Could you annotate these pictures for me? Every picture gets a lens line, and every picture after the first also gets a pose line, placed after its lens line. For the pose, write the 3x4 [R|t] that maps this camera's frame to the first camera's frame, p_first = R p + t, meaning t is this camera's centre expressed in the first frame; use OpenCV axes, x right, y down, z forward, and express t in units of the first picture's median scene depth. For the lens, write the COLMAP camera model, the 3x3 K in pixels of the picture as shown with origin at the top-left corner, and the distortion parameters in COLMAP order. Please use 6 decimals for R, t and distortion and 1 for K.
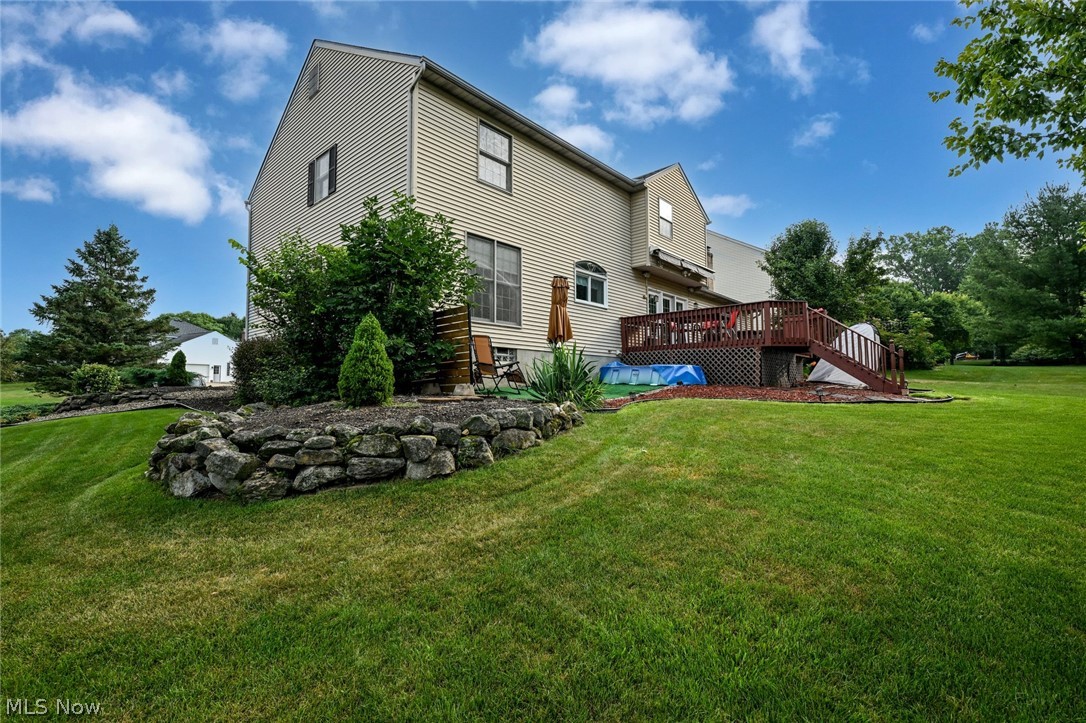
lens RADIAL K [[486.5, 0, 537.9], [0, 486.5, 359.9], [0, 0, 1]] dist [0.001984, 0.000072]
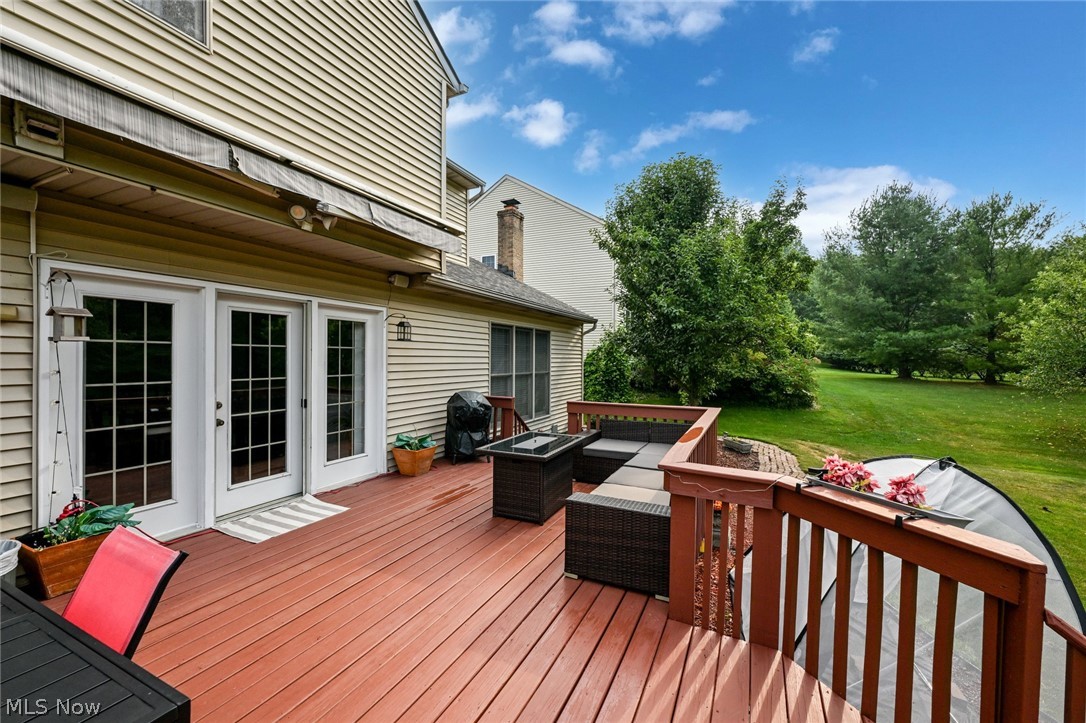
lens RADIAL K [[437.6, 0, 549.9], [0, 437.6, 363.0], [0, 0, 1]] dist [0.000139, 0.000217]
pose [[0.954903, 0.001212, 0.296915, 0.292766], [-0.022127, 0.997502, 0.067090, -0.098574], [-0.296091, -0.070634, 0.952544, 0.604798]]
